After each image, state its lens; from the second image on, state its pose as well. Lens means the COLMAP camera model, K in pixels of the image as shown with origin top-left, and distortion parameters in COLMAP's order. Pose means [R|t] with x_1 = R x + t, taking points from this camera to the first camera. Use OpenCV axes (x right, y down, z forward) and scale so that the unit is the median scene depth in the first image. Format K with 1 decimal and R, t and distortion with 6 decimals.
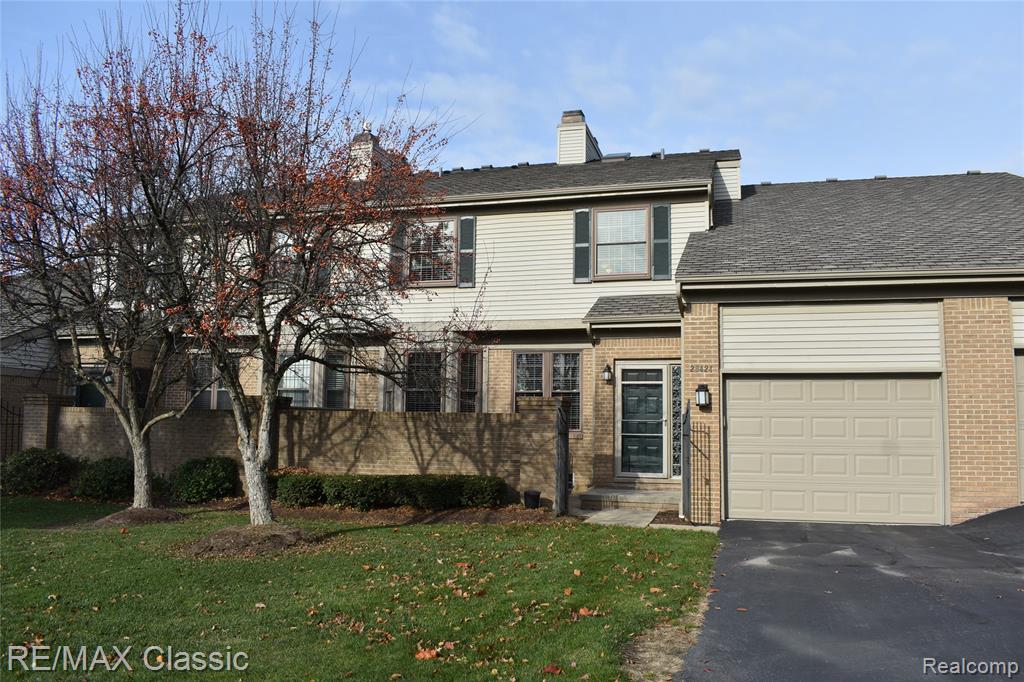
lens RADIAL K [[798.0, 0, 511.2], [0, 798.0, 342.7], [0, 0, 1]] dist [-0.097091, 0.018148]
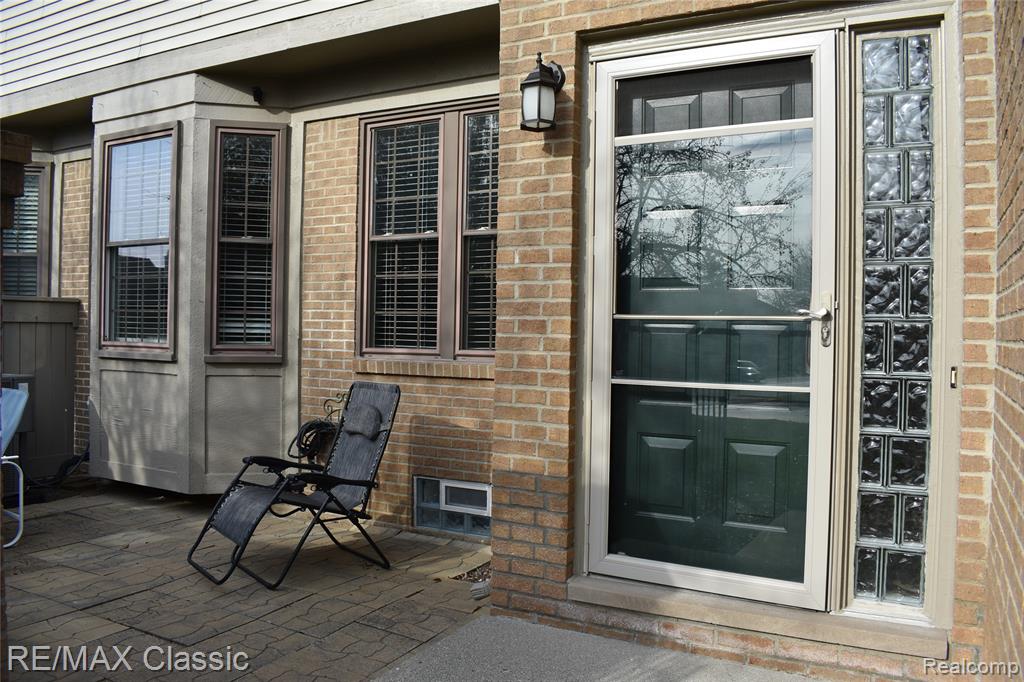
lens RADIAL K [[798.0, 0, 510.2], [0, 798.0, 341.0], [0, 0, 1]] dist [-0.097091, 0.018148]
pose [[0.978102, 0.004350, -0.208081, 0.155947], [0.018865, 0.993813, 0.109456, 0.079638], [0.207269, -0.110985, 0.971968, 0.782280]]
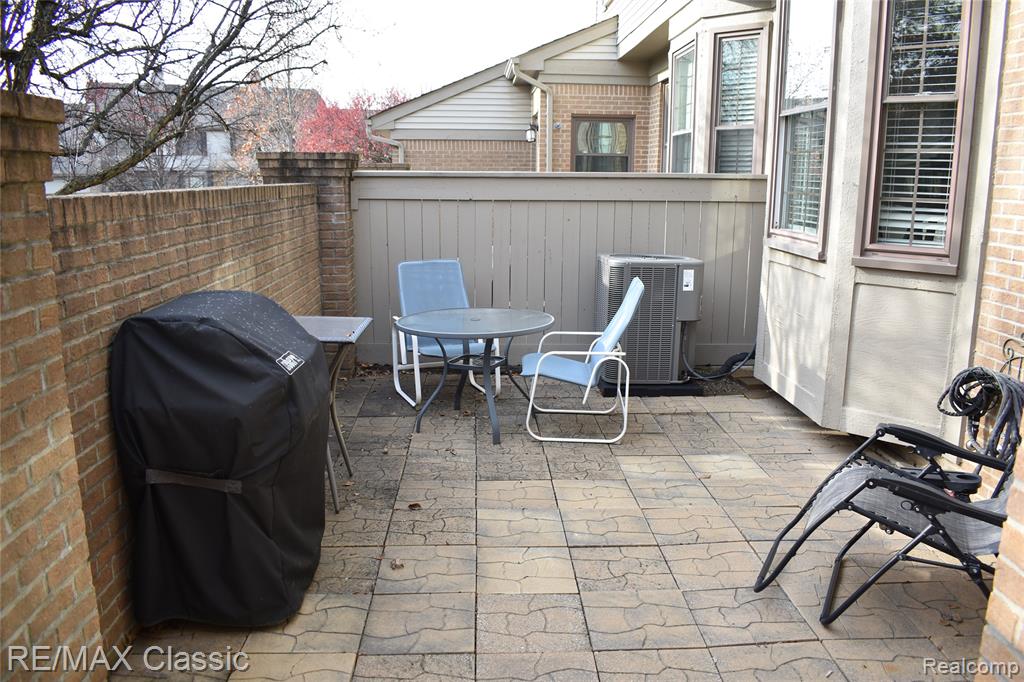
lens RADIAL K [[798.0, 0, 512.1], [0, 798.0, 340.4], [0, 0, 1]] dist [-0.097091, 0.018148]
pose [[0.317155, 0.181407, -0.930862, 0.168099], [0.093612, 0.970754, 0.221075, 0.079623], [0.943742, -0.157255, 0.290897, 0.918676]]
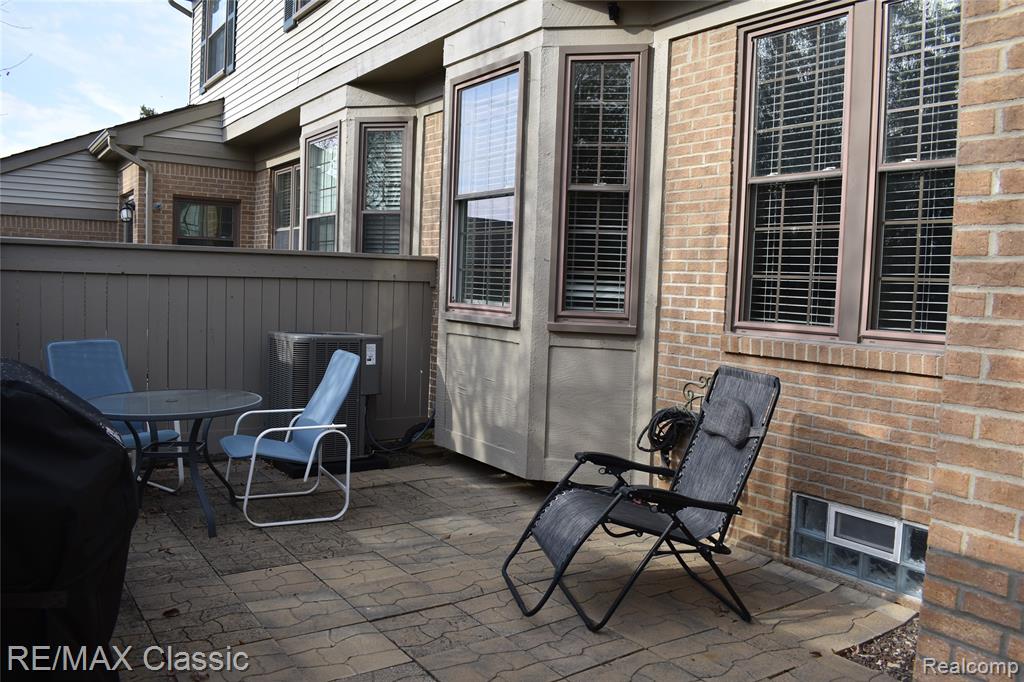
lens RADIAL K [[798.0, 0, 511.3], [0, 798.0, 339.5], [0, 0, 1]] dist [-0.097091, 0.018148]
pose [[0.775203, 0.058154, -0.629030, 0.129483], [0.039605, 0.989321, 0.140271, 0.085193], [0.630470, -0.133651, 0.764621, 0.858111]]
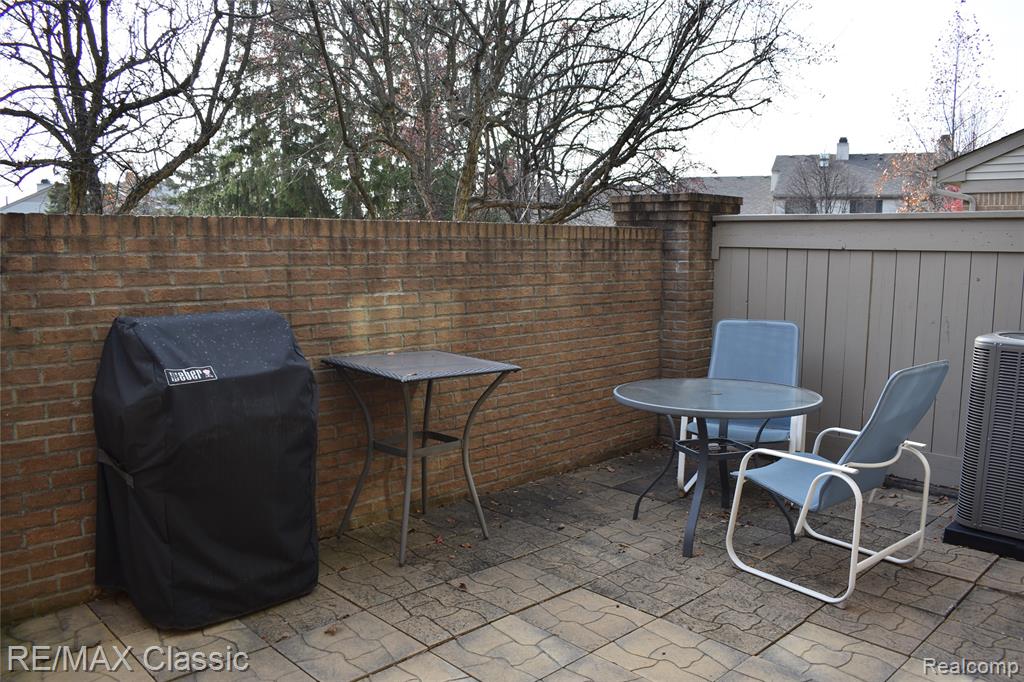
lens RADIAL K [[798.0, 0, 513.1], [0, 798.0, 343.3], [0, 0, 1]] dist [-0.097091, 0.018148]
pose [[-0.500118, 0.091673, -0.861091, 0.099225], [0.077663, 0.995122, 0.060836, 0.108486], [0.862467, -0.036450, -0.504798, 1.086845]]
